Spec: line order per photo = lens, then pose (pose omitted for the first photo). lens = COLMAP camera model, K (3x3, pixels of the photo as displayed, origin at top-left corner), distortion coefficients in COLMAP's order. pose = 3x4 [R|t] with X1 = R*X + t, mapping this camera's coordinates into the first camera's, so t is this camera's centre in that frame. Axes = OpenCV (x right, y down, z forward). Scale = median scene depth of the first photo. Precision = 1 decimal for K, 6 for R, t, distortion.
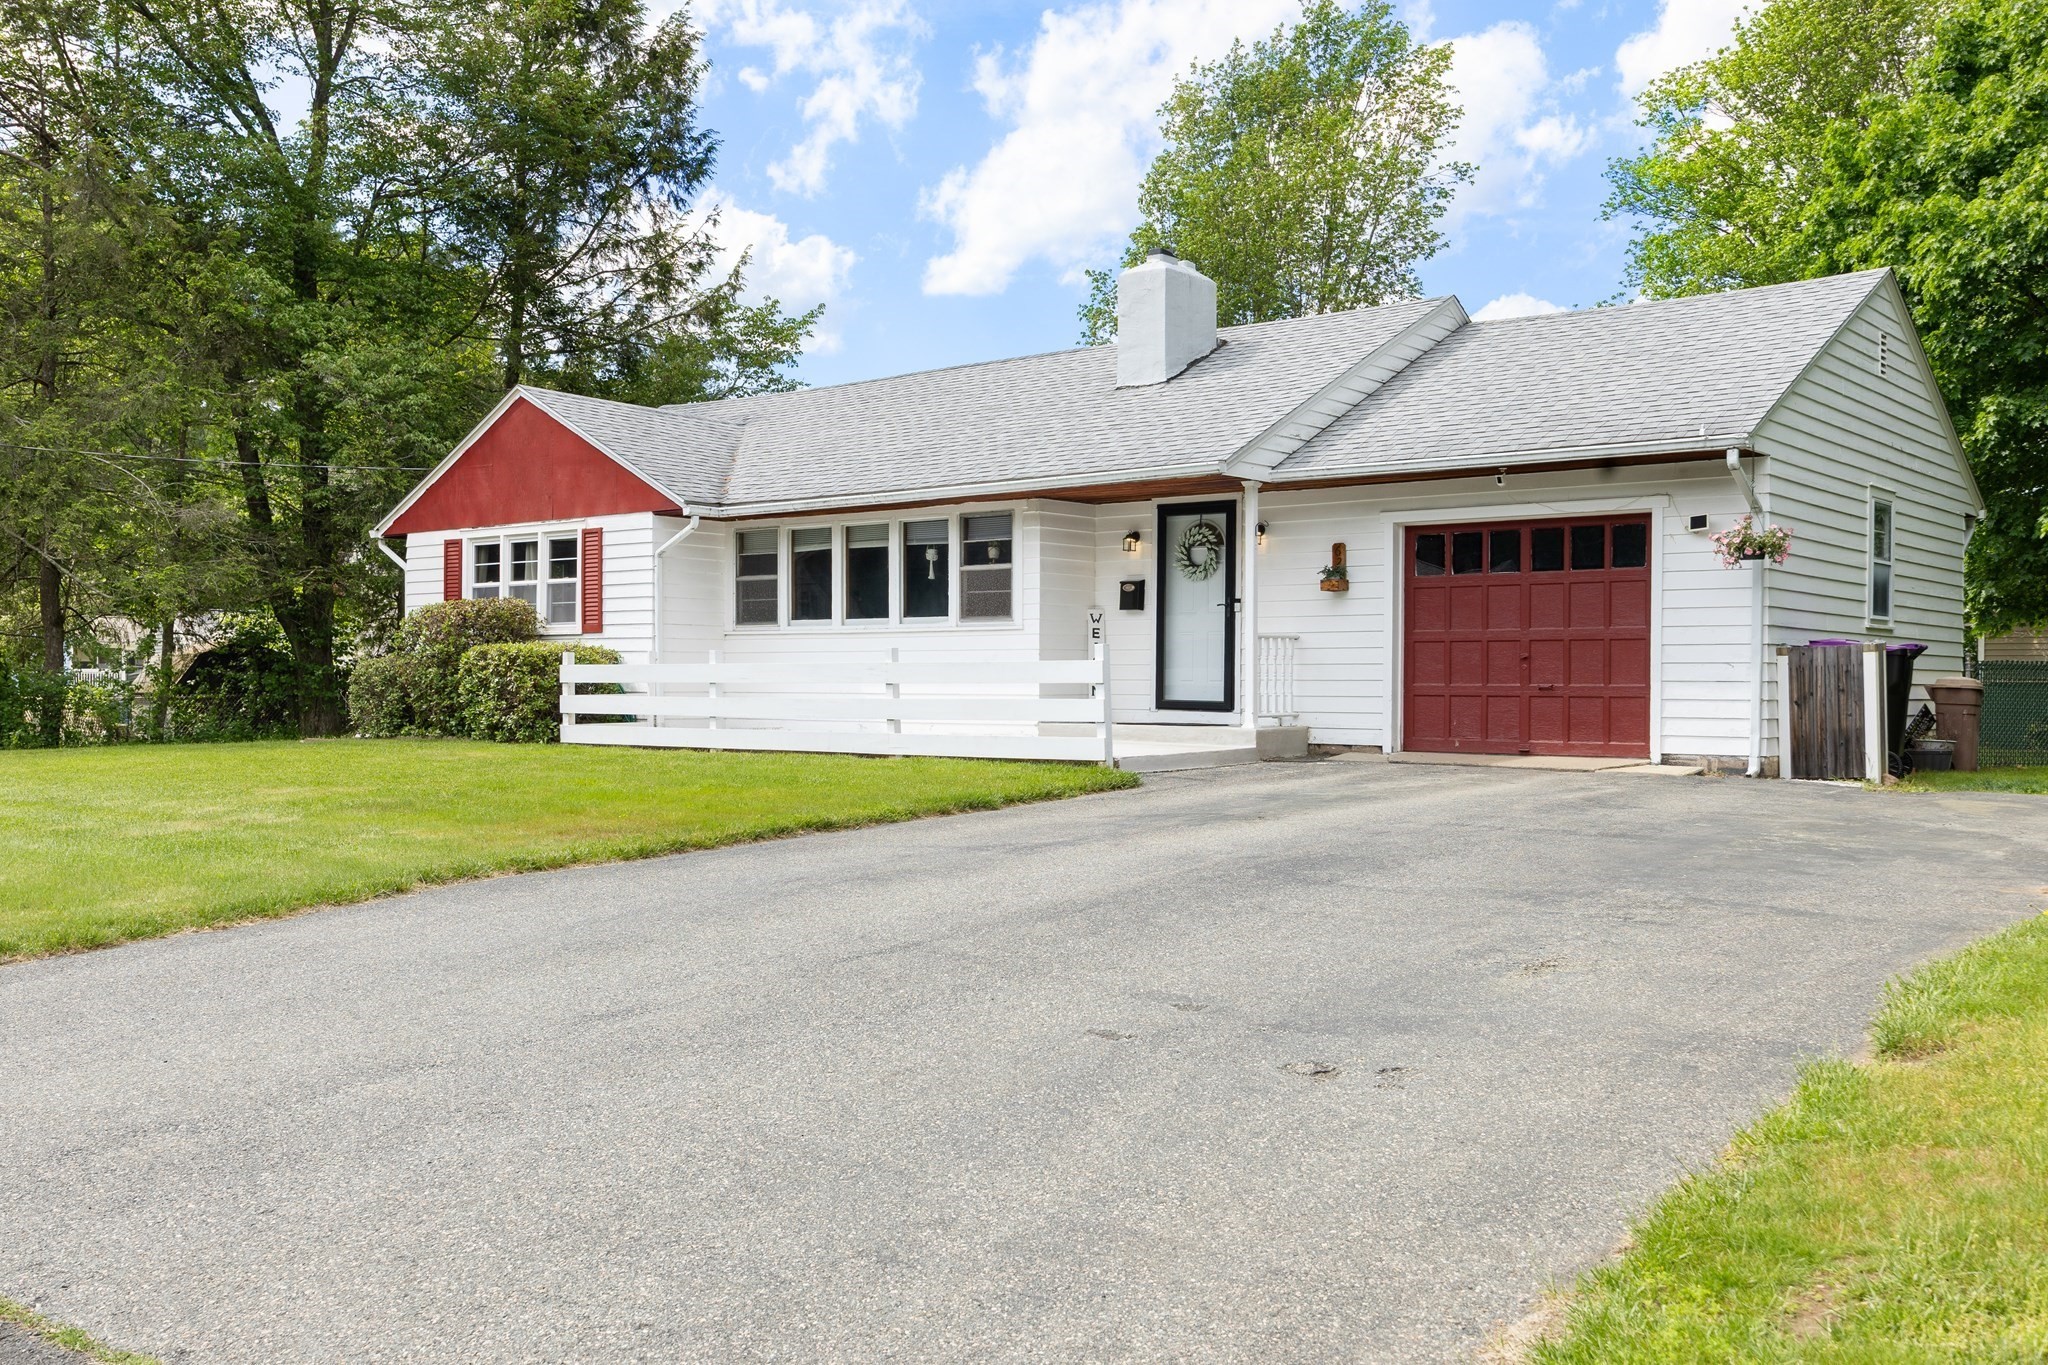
lens RADIAL K [[1859.7, 0, 1018.2], [0, 1859.7, 677.8], [0, 0, 1]] dist [-0.048820, 0.026594]
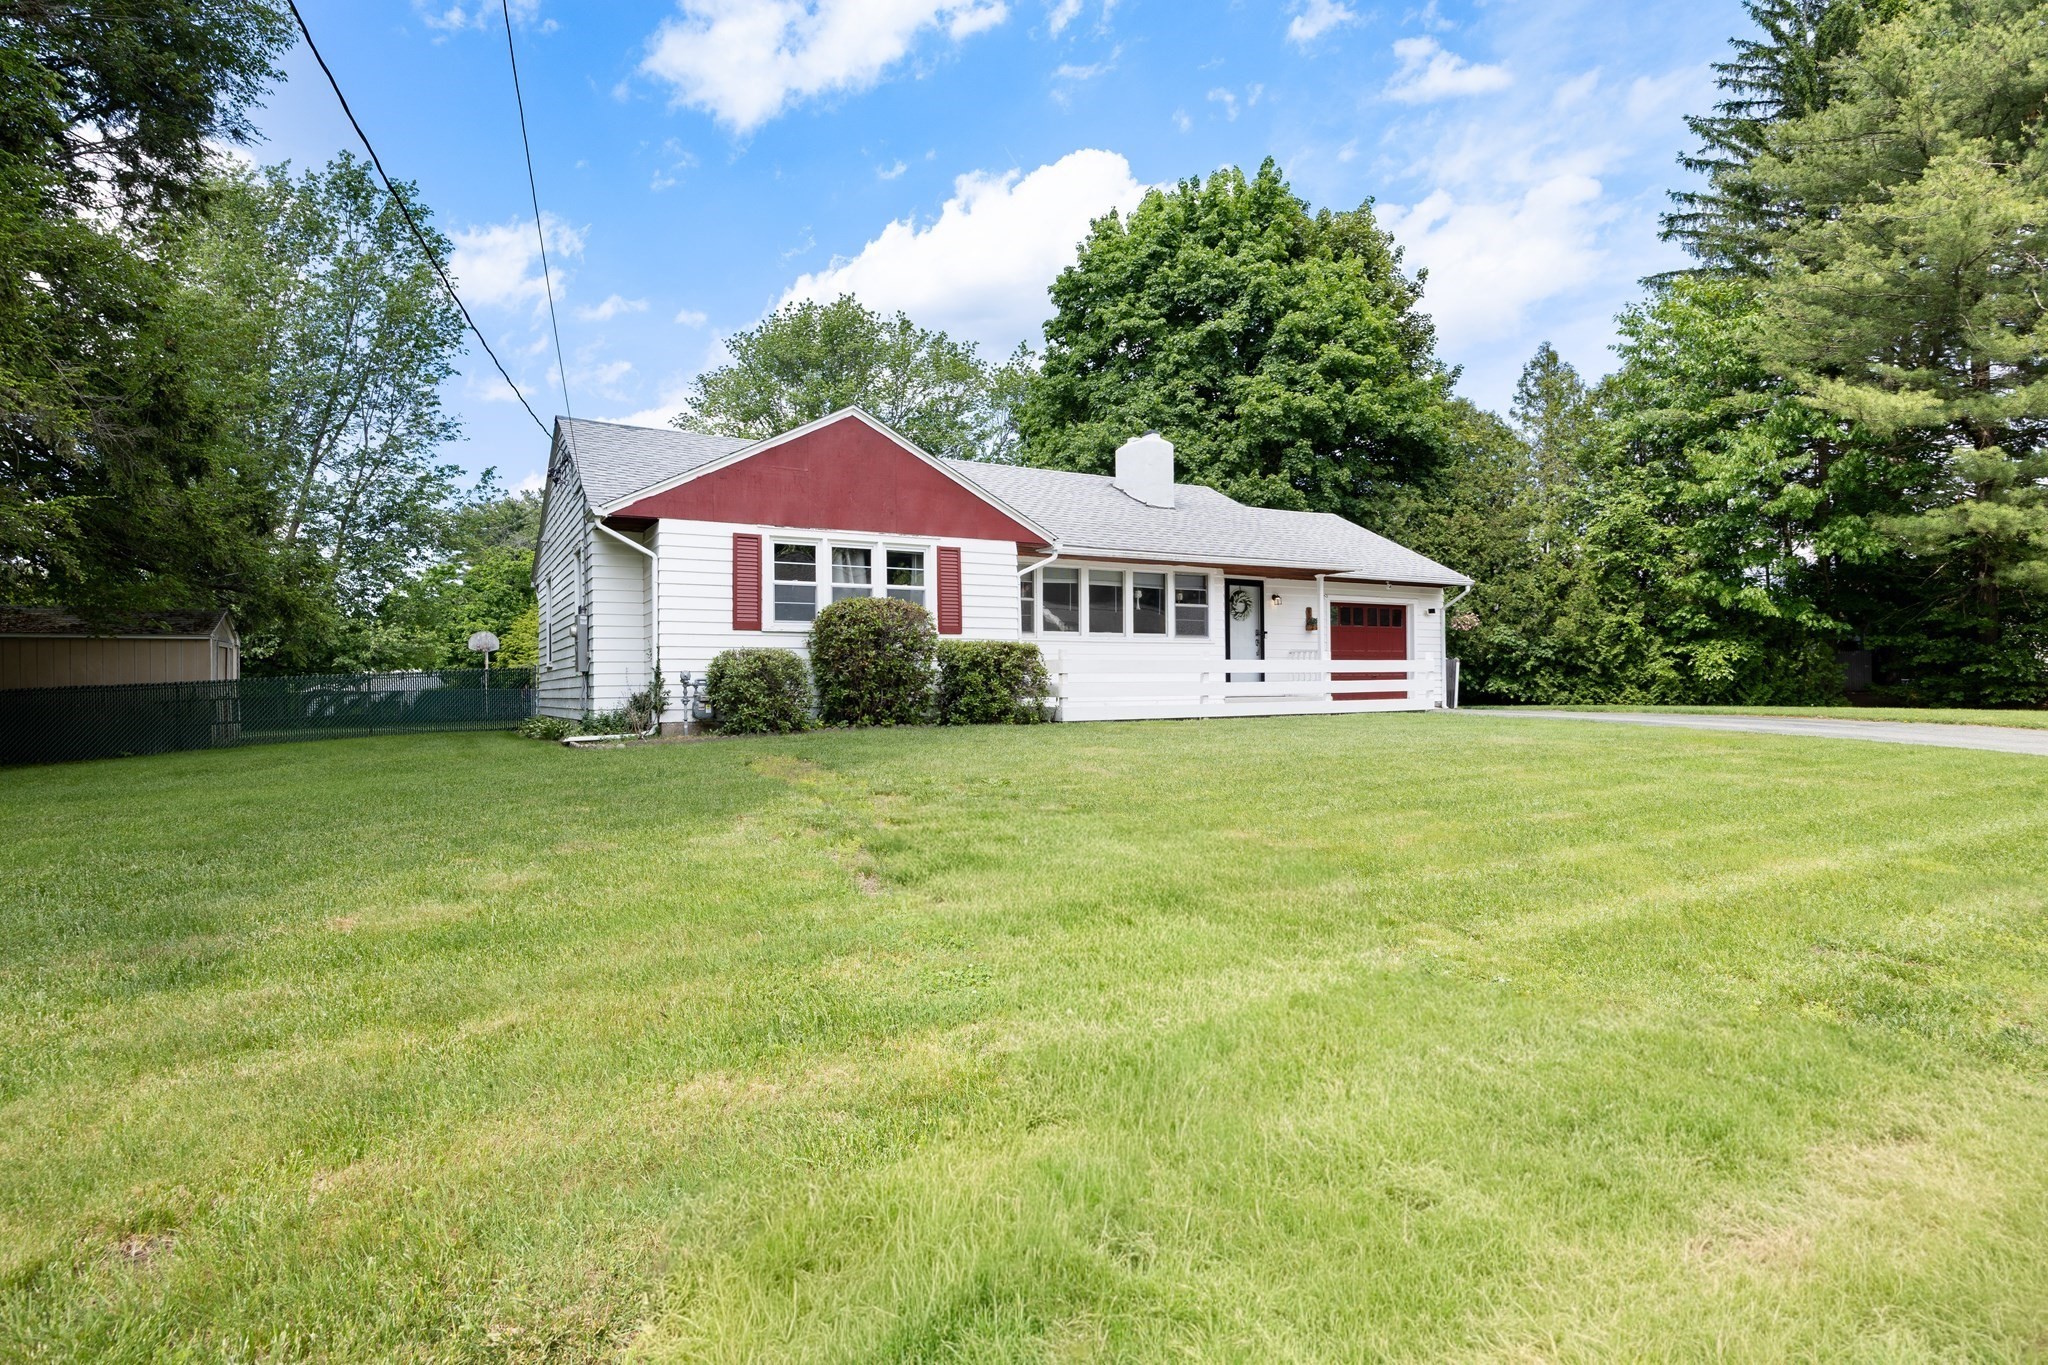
lens RADIAL K [[1072.5, 0, 1036.4], [0, 1072.5, 685.4], [0, 0, 1]] dist [0.023507, 0.001173]
pose [[0.338794, -0.004027, 0.940852, -0.907934], [0.011007, 0.999939, 0.000316, 0.010004], [-0.940796, 0.010249, 0.338818, 0.744887]]
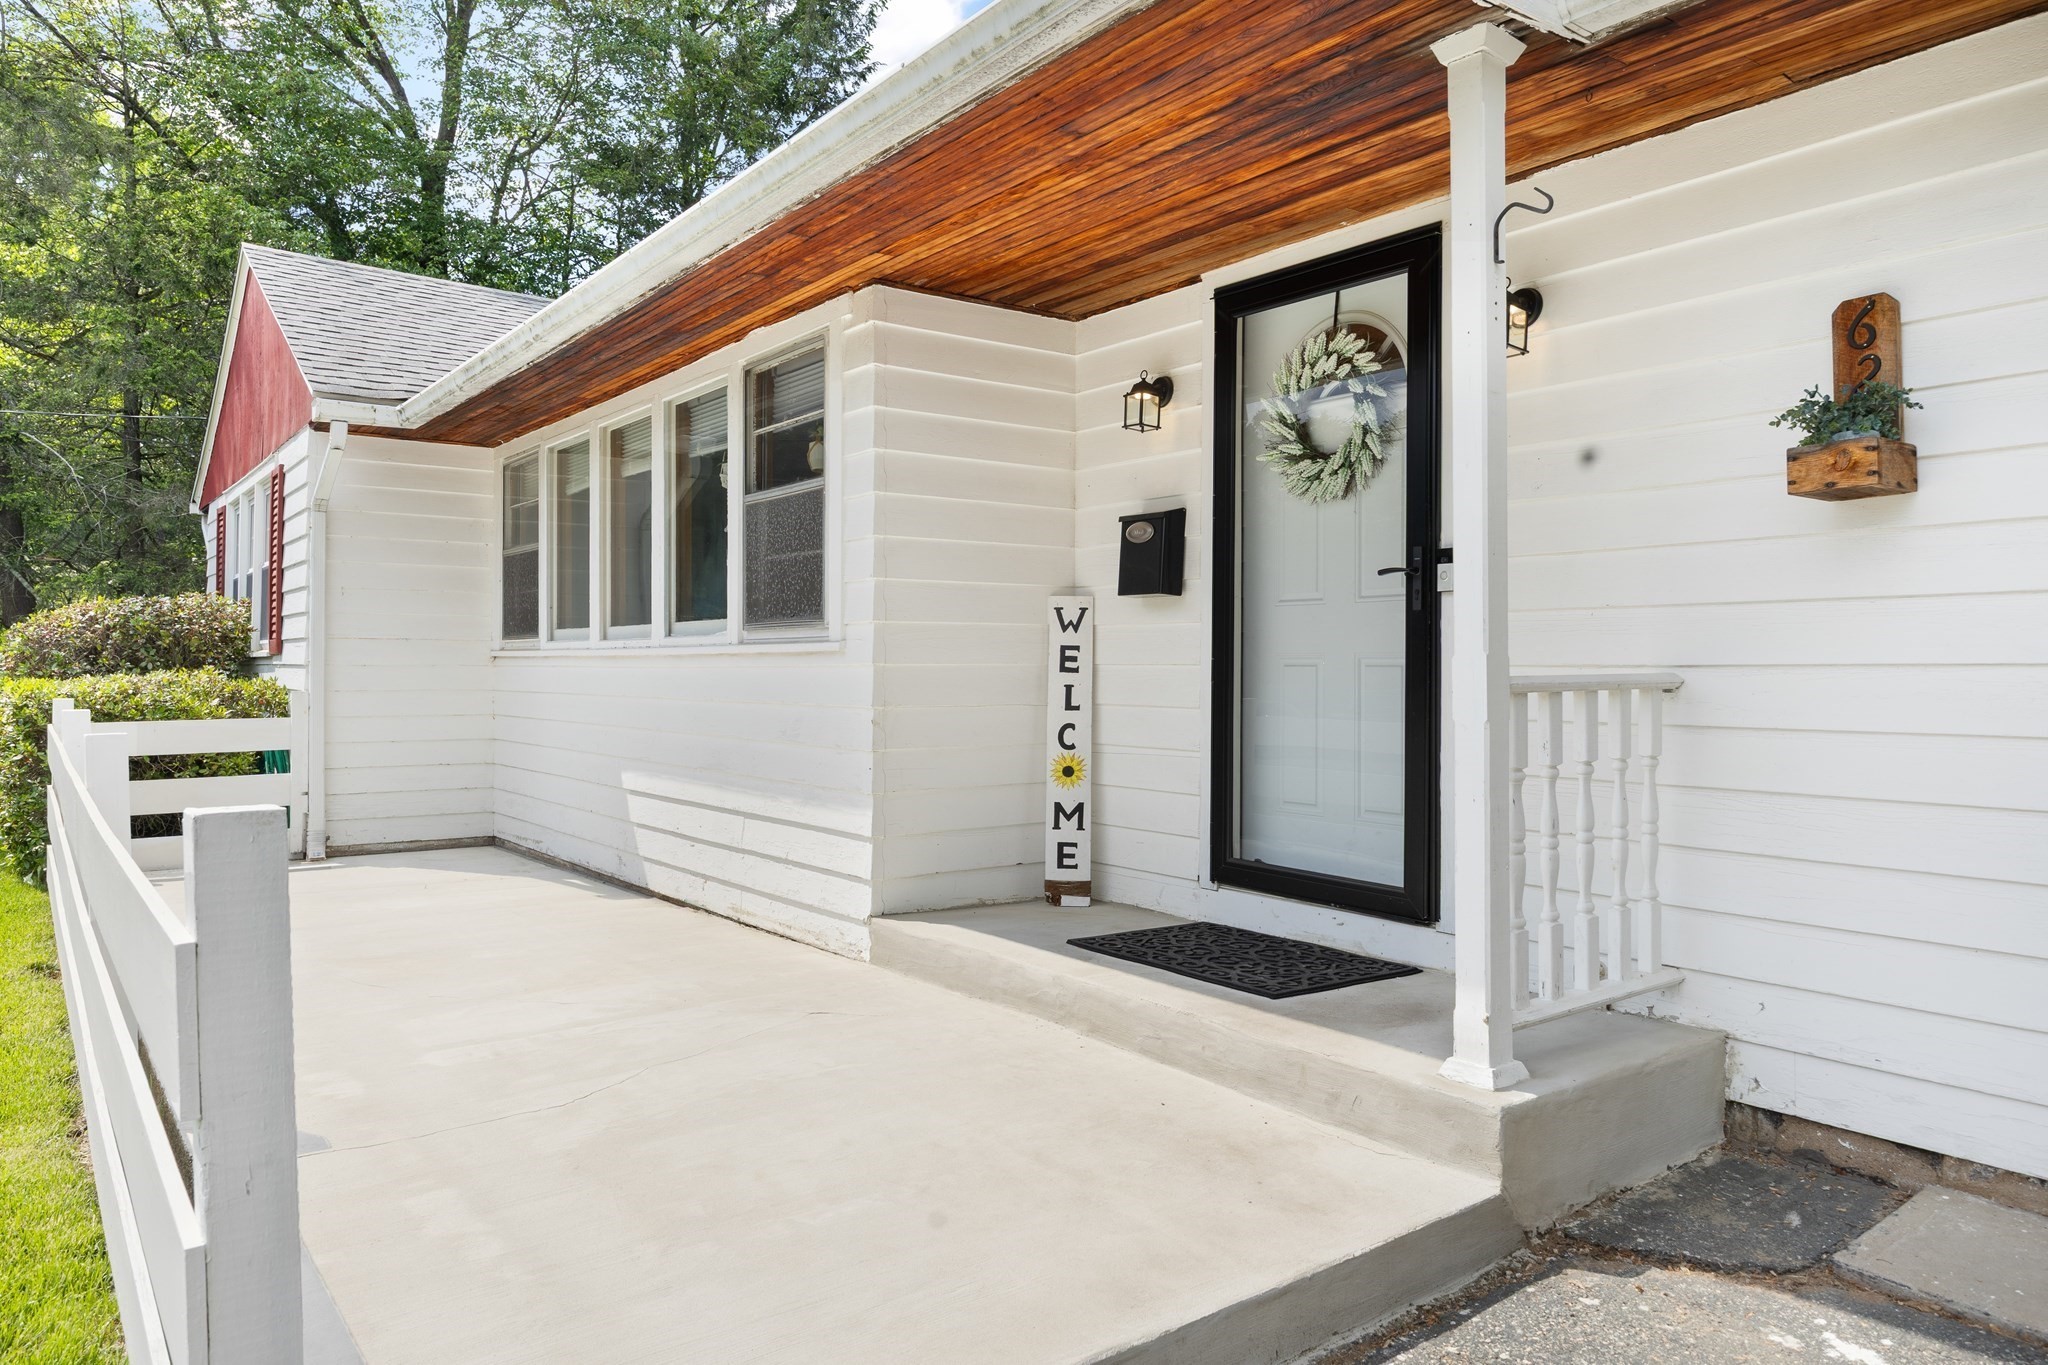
lens RADIAL K [[1375.0, 0, 1021.3], [0, 1375.0, 637.7], [0, 0, 1]] dist [-0.018424, 0.000622]
pose [[0.970673, -0.008379, -0.240256, 0.092327], [0.004108, 0.999825, -0.018273, -0.021748], [0.240367, 0.016750, 0.970538, 0.680457]]
